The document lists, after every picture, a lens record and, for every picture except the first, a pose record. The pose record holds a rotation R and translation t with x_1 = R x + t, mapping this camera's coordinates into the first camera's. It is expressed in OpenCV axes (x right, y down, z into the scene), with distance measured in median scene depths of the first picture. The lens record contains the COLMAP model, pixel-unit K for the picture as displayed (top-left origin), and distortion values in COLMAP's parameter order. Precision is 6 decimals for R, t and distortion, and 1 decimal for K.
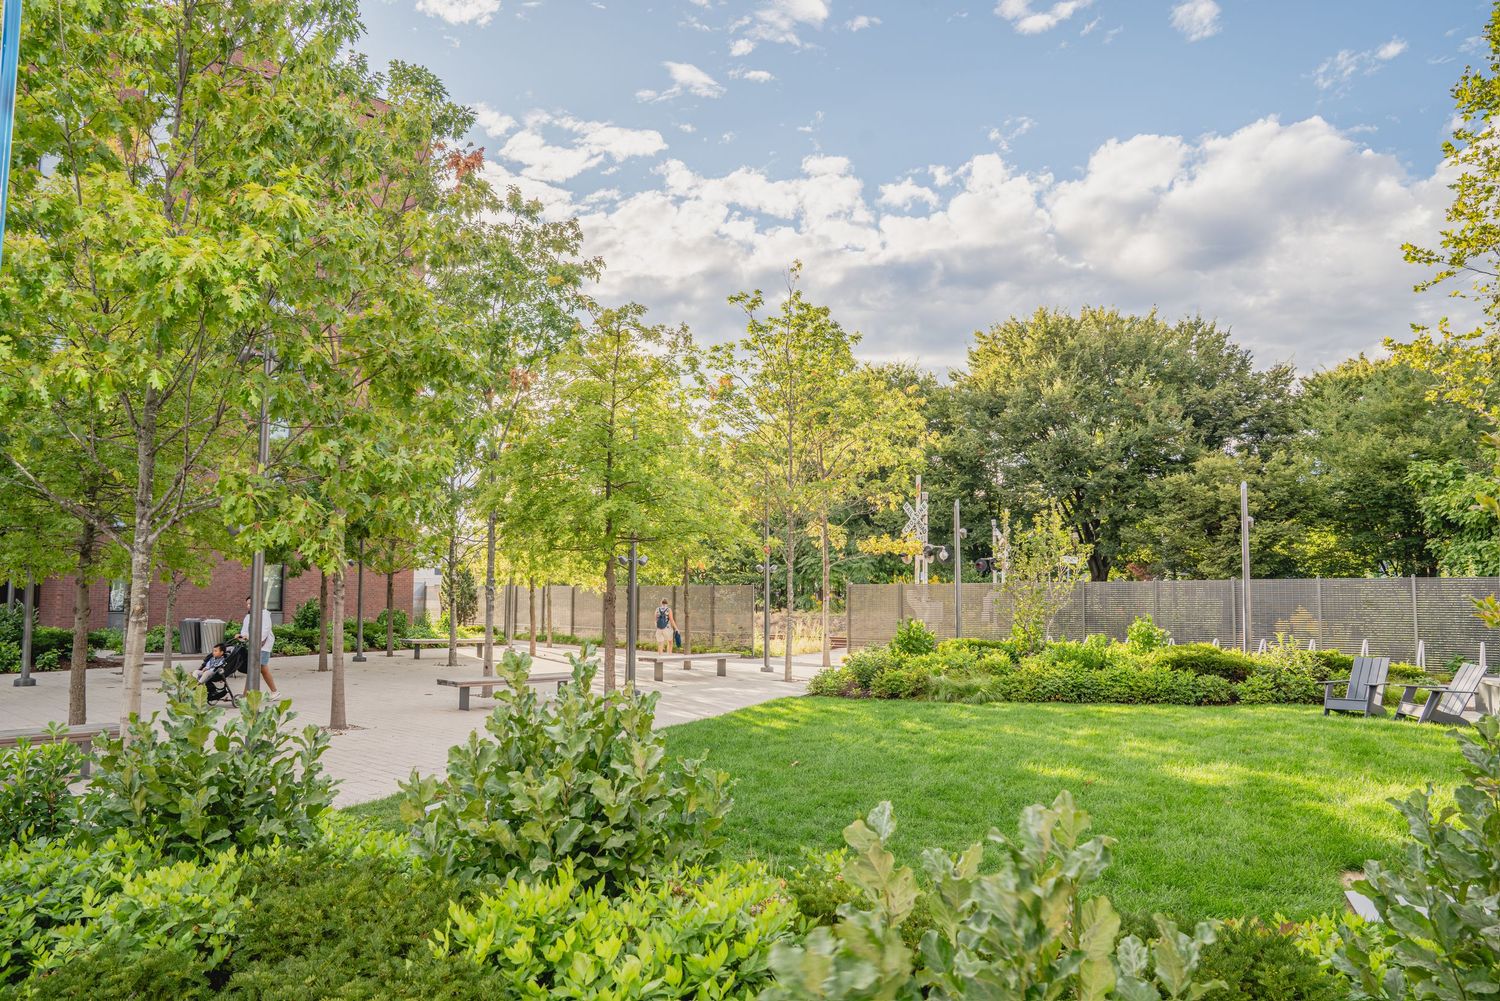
lens RADIAL K [[1040.8, 0, 733.5], [0, 1040.8, 524.6], [0, 0, 1]] dist [-0.096018, 0.042536]
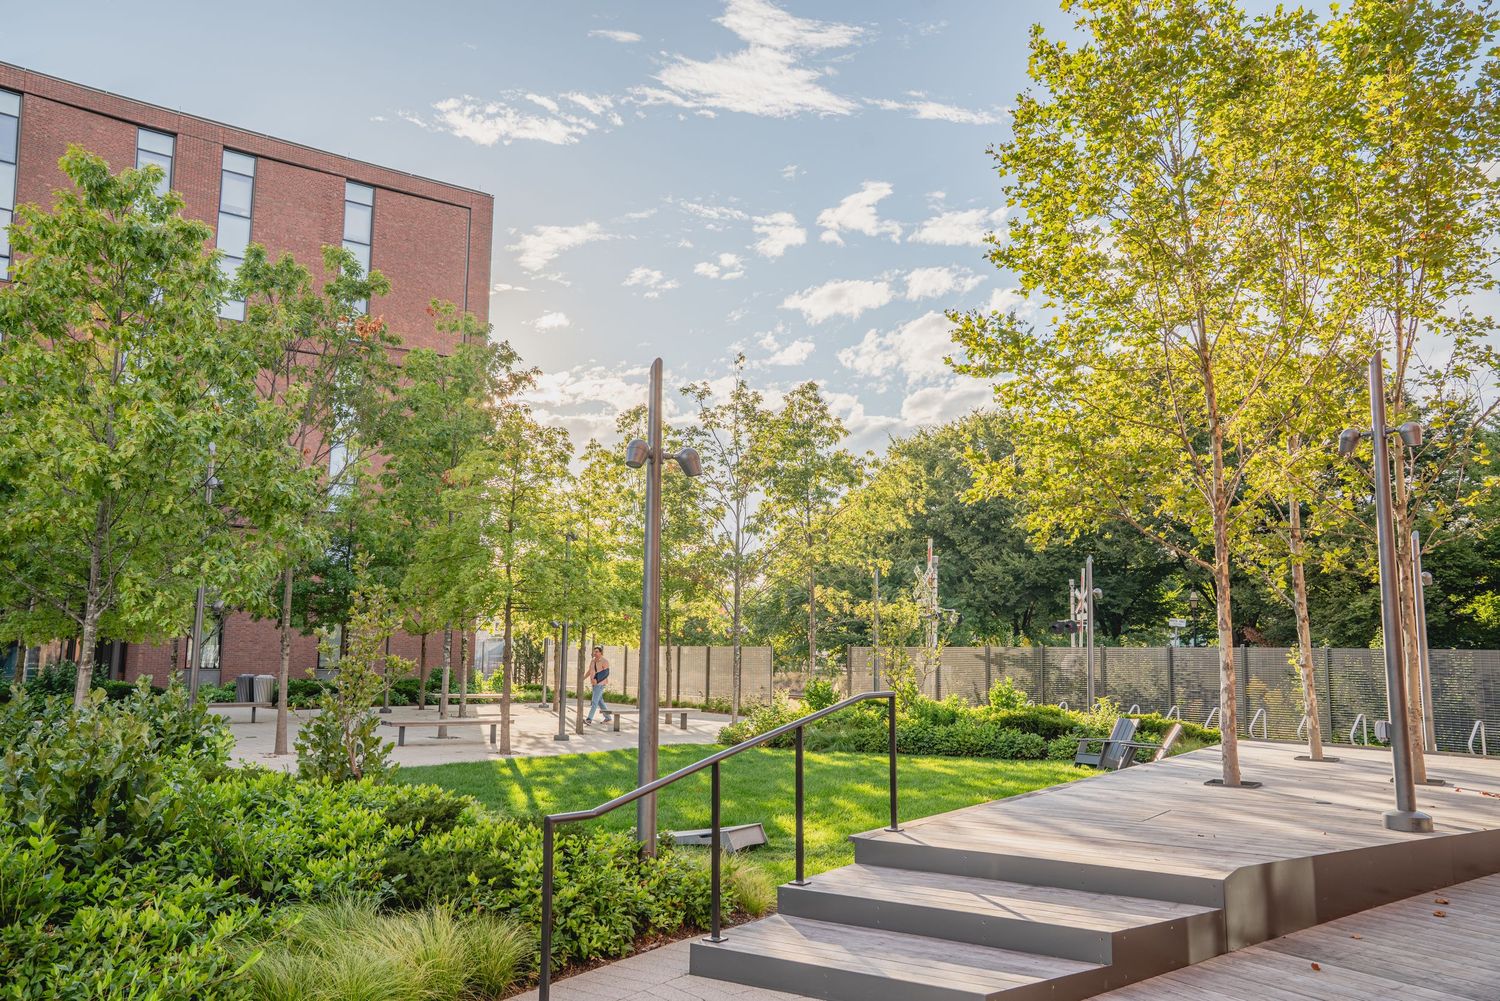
lens RADIAL K [[1198.0, 0, 724.2], [0, 1198.0, 516.1], [0, 0, 1]] dist [0.021915, -0.006192]
pose [[0.981690, -0.012209, -0.190096, 0.239531], [0.002805, 0.998762, -0.049659, -0.014420], [0.190467, 0.048217, 0.980509, -0.213282]]
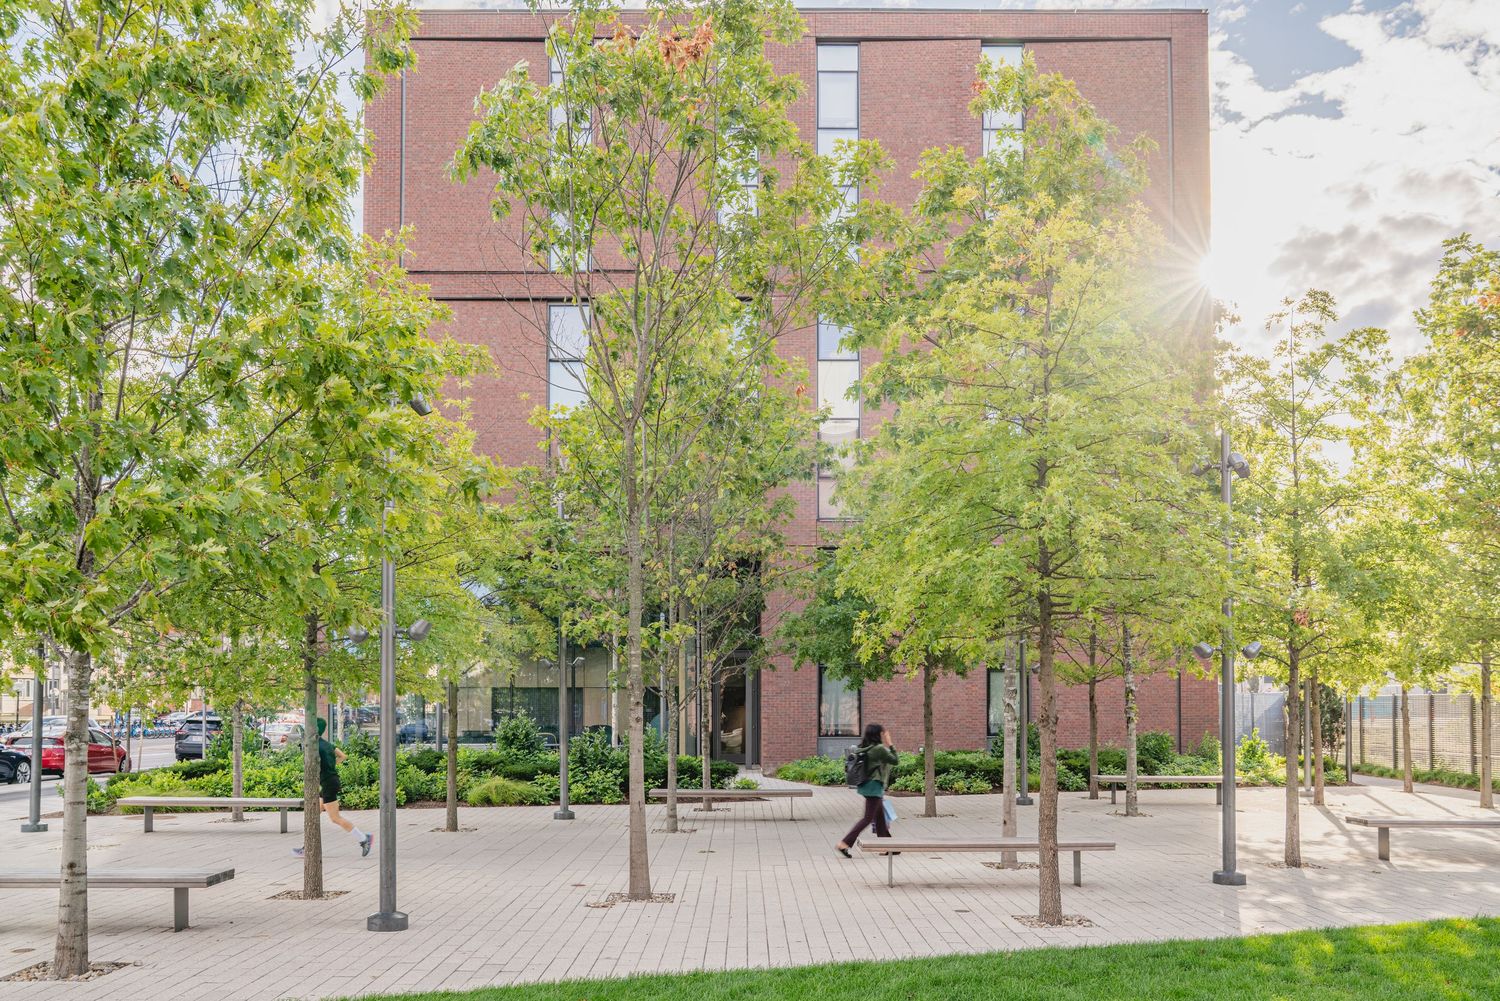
lens RADIAL K [[1332.9, 0, 716.0], [0, 1332.9, 686.2], [0, 0, 1]] dist [-0.054613, 0.046914]
pose [[0.666317, -0.021141, -0.745369, 0.182791], [0.058020, 0.998037, 0.023559, 0.014665], [0.743408, -0.058944, 0.666236, 0.211797]]
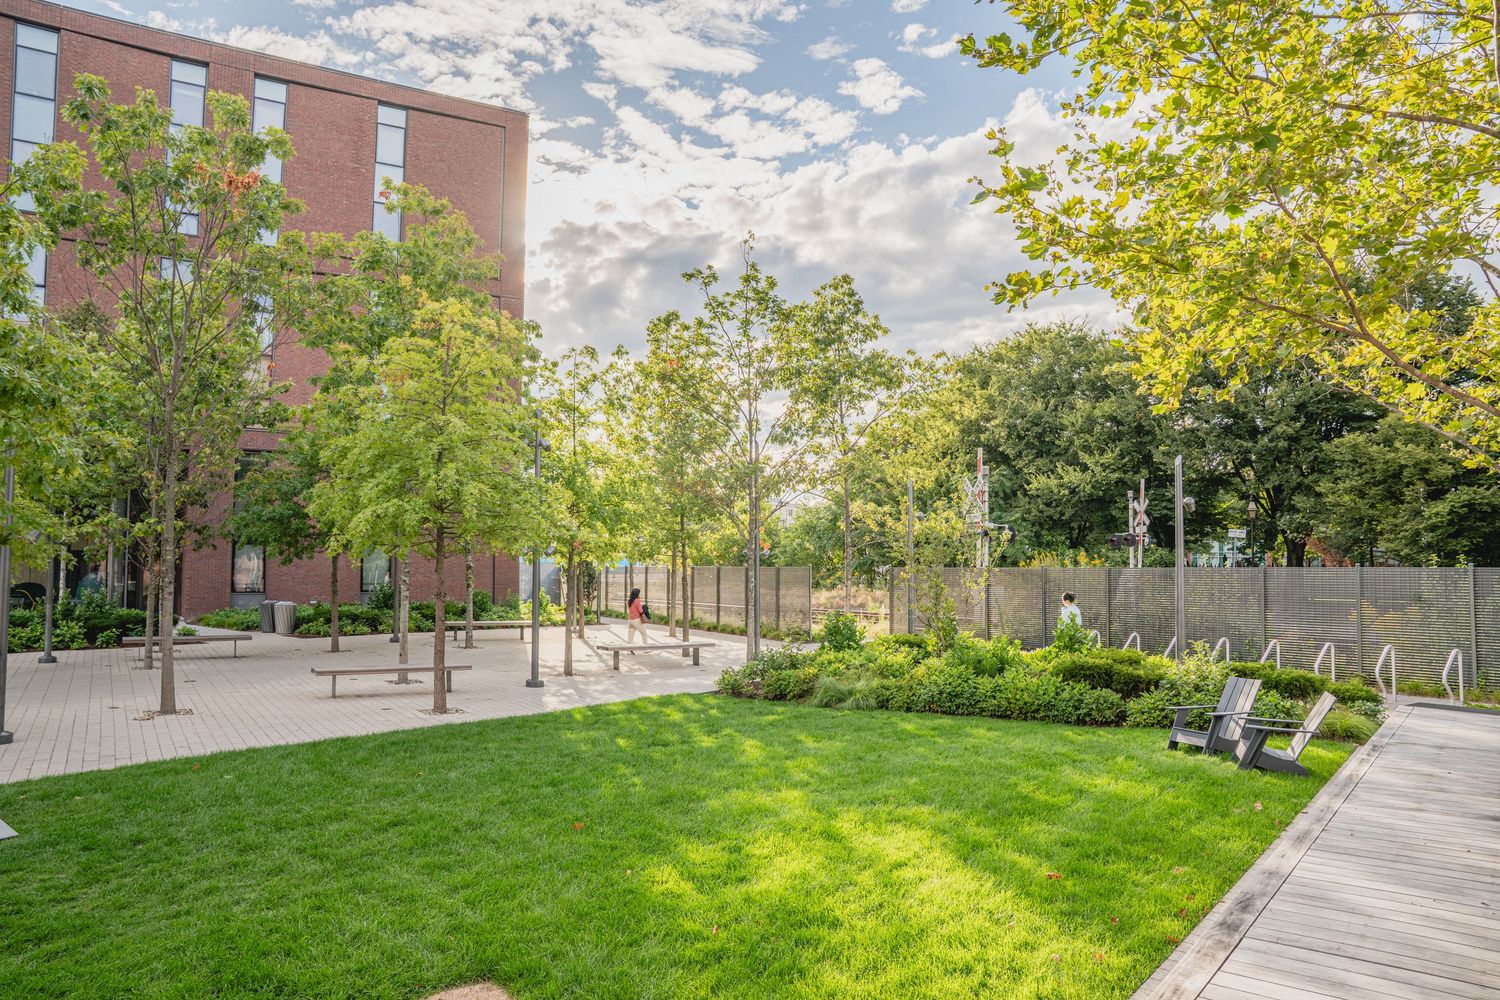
lens RADIAL K [[1040.8, 0, 725.0], [0, 1040.8, 506.4], [0, 0, 1]] dist [-0.096018, 0.042536]
pose [[0.962779, -0.016327, -0.269795, 0.243583], [0.019415, 0.999773, 0.008781, -0.009672], [0.269590, -0.013692, 0.962878, 0.065047]]
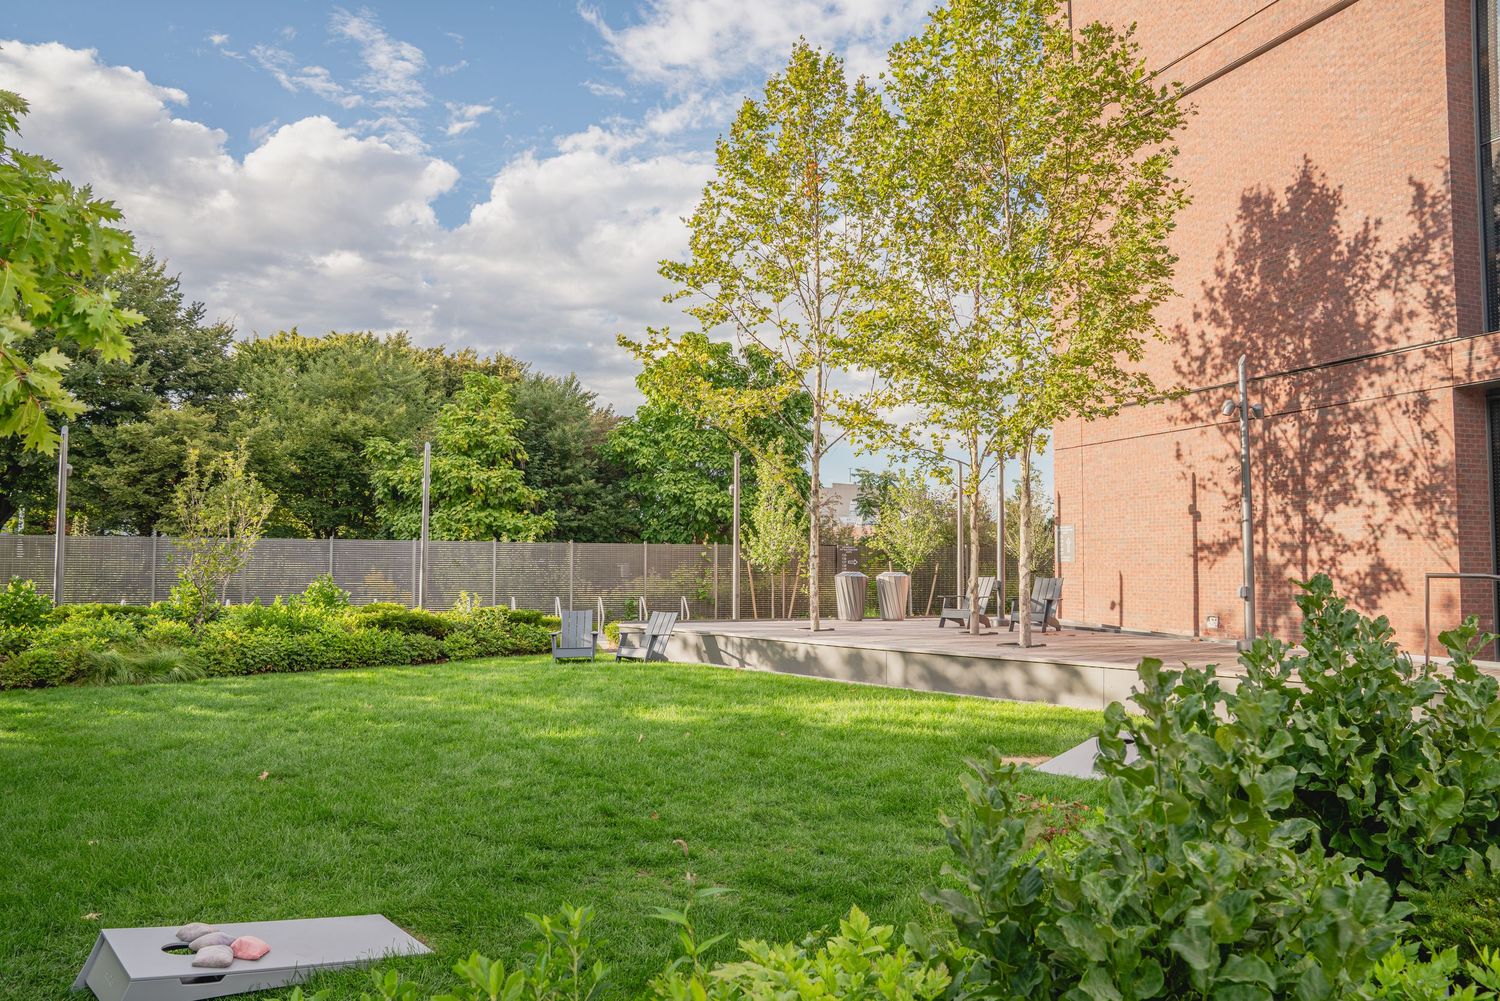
lens RADIAL K [[1040.8, 0, 746.2], [0, 1040.8, 508.6], [0, 0, 1]] dist [-0.096018, 0.042536]
pose [[0.466833, 0.048777, 0.882999, -0.167434], [-0.065968, 0.997617, -0.020232, 0.015236], [-0.881882, -0.048804, 0.468938, 0.154205]]
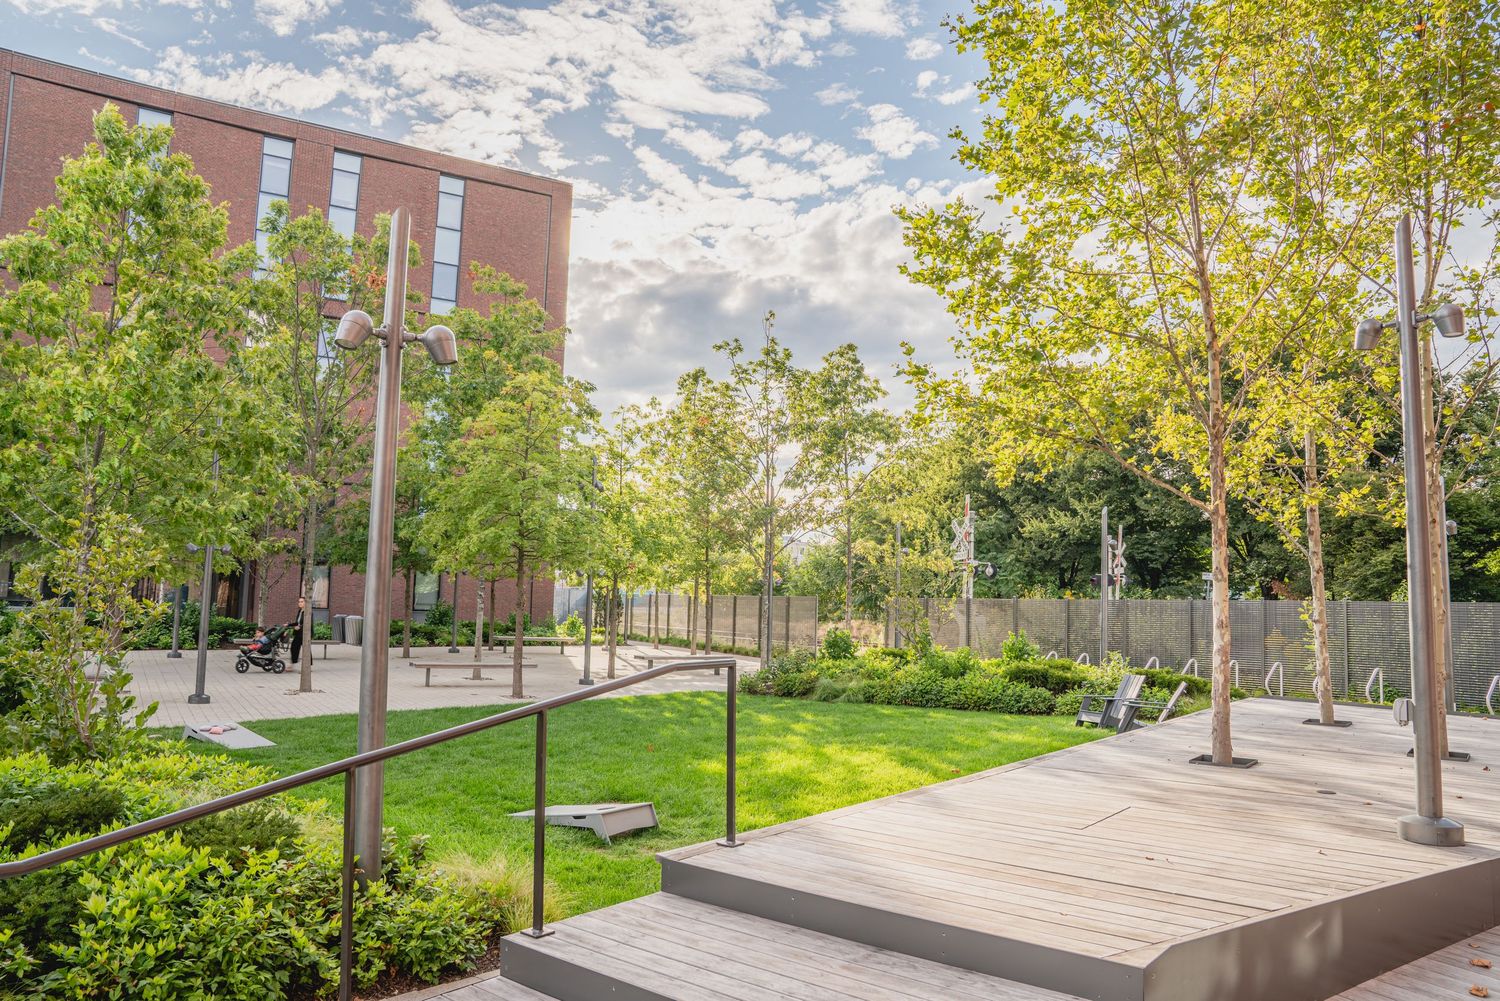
lens RADIAL K [[1040.8, 0, 723.9], [0, 1040.8, 510.3], [0, 0, 1]] dist [-0.096018, 0.042536]
pose [[0.959518, -0.003968, -0.281620, 0.278191], [-0.002755, 0.999721, -0.023472, -0.007903], [0.281635, 0.023298, 0.959239, -0.086297]]
